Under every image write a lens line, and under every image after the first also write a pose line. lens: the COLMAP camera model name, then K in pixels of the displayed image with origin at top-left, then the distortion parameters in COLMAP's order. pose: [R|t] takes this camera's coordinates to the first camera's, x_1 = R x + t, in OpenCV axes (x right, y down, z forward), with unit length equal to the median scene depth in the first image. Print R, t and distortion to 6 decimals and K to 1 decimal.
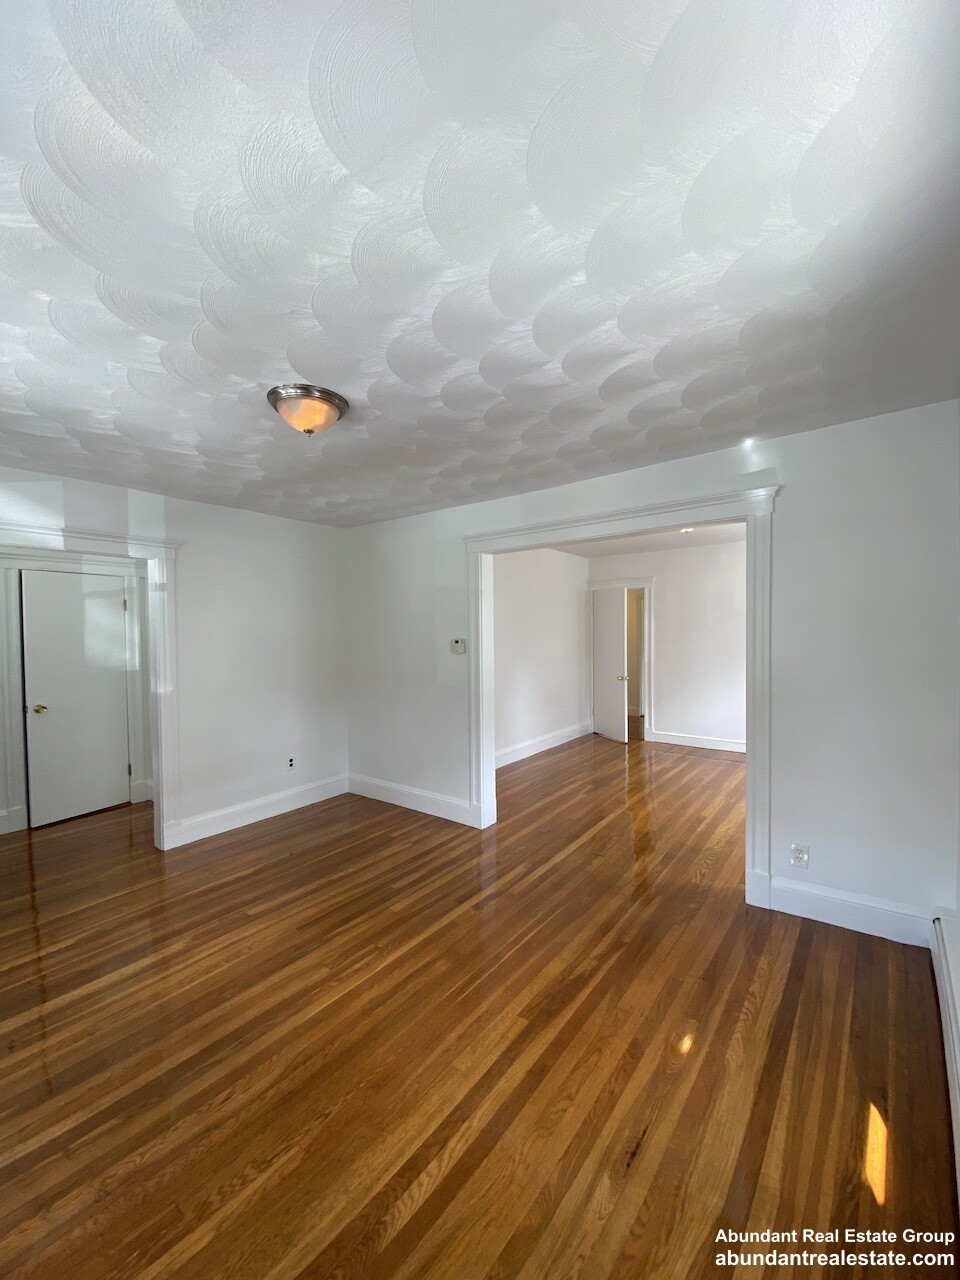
lens RADIAL K [[522.5, 0, 478.5], [0, 522.5, 645.7], [0, 0, 1]] dist [0.002964, -0.011764]
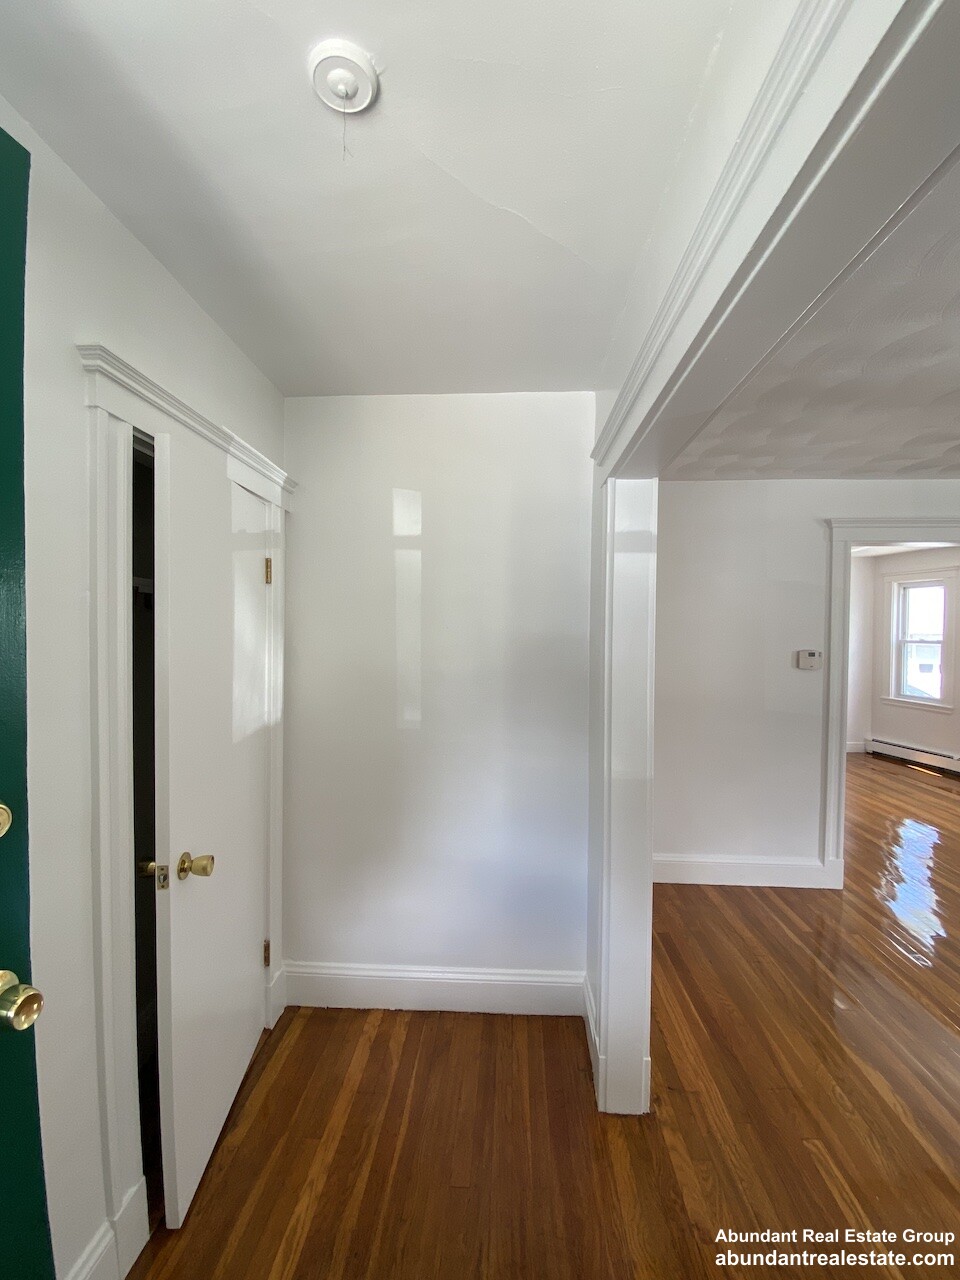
lens RADIAL K [[522.5, 0, 468.5], [0, 522.5, 638.4], [0, 0, 1]] dist [0.002964, -0.011764]
pose [[0.831034, 0.009887, 0.556133, -1.335458], [0.000463, 0.999829, -0.018467, -0.025667], [-0.556221, 0.015604, 0.830888, 0.945130]]
